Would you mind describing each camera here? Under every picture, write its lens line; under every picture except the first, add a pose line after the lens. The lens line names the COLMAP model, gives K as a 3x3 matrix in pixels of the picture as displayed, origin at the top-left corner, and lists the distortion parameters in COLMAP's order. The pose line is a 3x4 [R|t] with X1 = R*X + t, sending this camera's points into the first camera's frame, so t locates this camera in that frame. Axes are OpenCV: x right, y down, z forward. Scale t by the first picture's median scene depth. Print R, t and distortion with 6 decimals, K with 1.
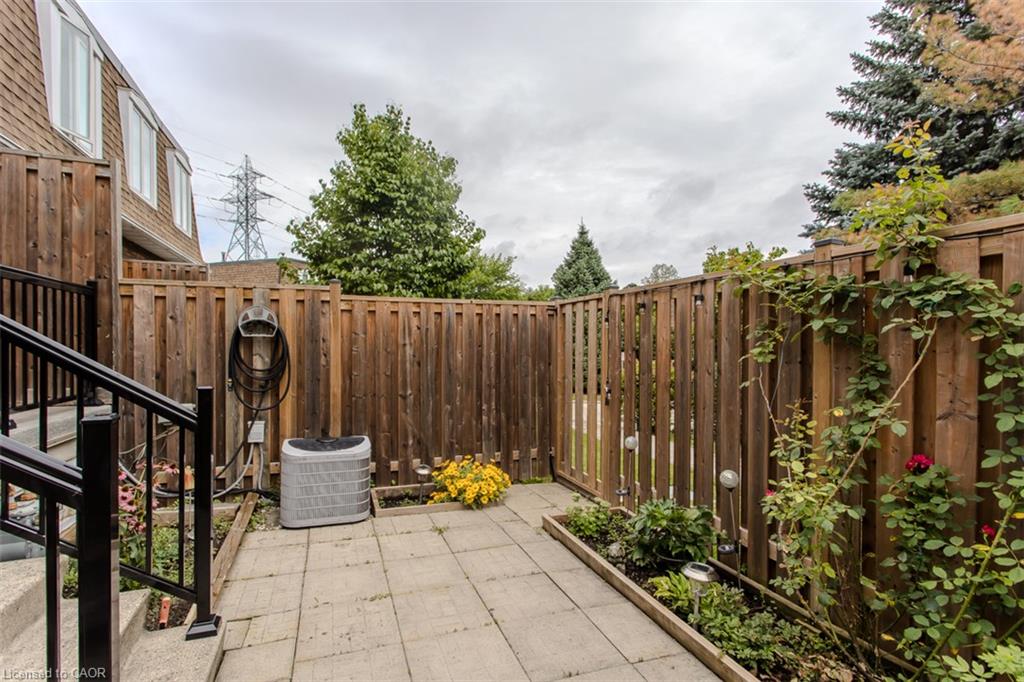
lens RADIAL K [[491.2, 0, 506.3], [0, 491.2, 349.6], [0, 0, 1]] dist [0.003329, 0.001126]
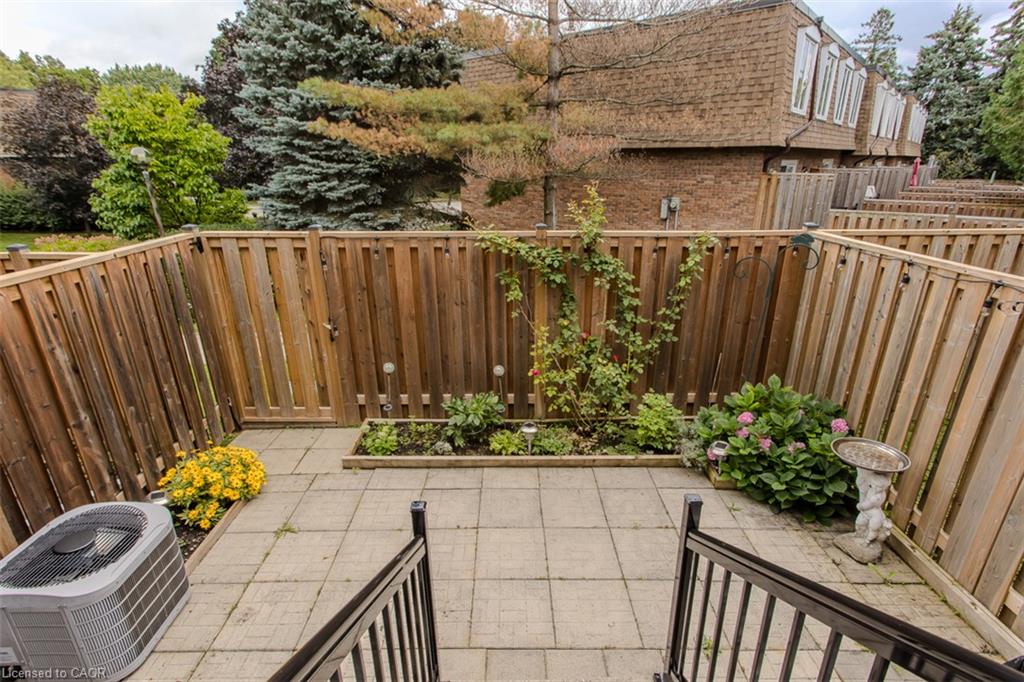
lens RADIAL K [[491.2, 0, 513.5], [0, 491.2, 343.3], [0, 0, 1]] dist [0.003329, 0.001126]
pose [[0.334206, -0.324540, 0.884861, -0.519042], [0.004469, 0.939380, 0.342848, -0.210483], [-0.942489, -0.110627, 0.315397, 0.247385]]
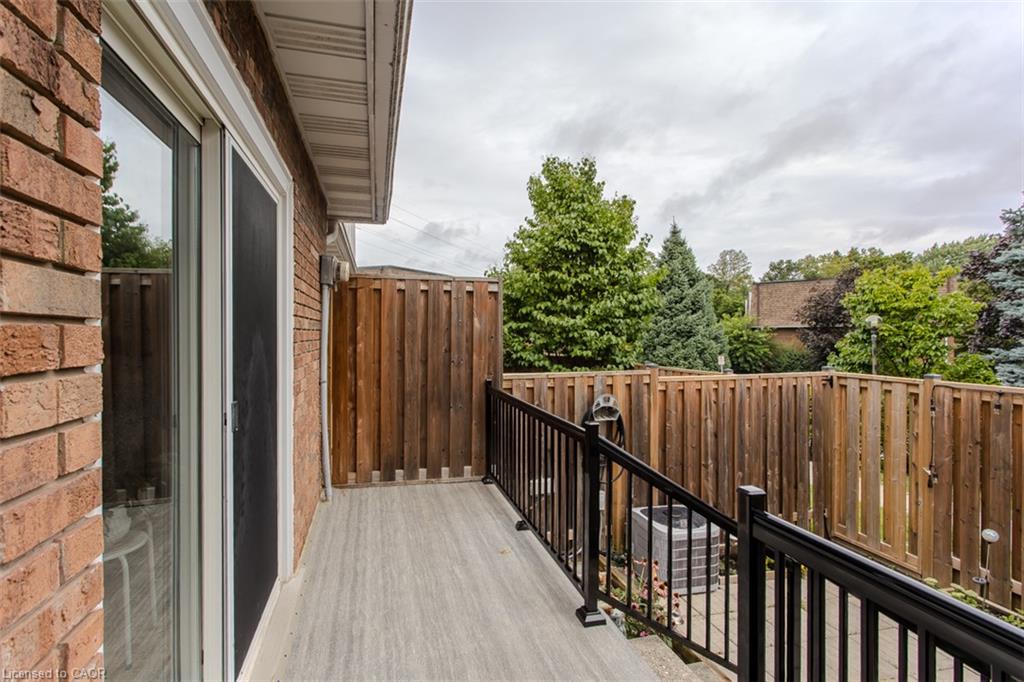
lens RADIAL K [[491.2, 0, 488.2], [0, 491.2, 342.2], [0, 0, 1]] dist [0.003329, 0.001126]
pose [[0.991502, 0.000255, -0.130090, -0.514957], [0.001451, 0.999914, 0.013017, -0.185482], [0.130082, -0.013095, 0.991417, -0.153370]]
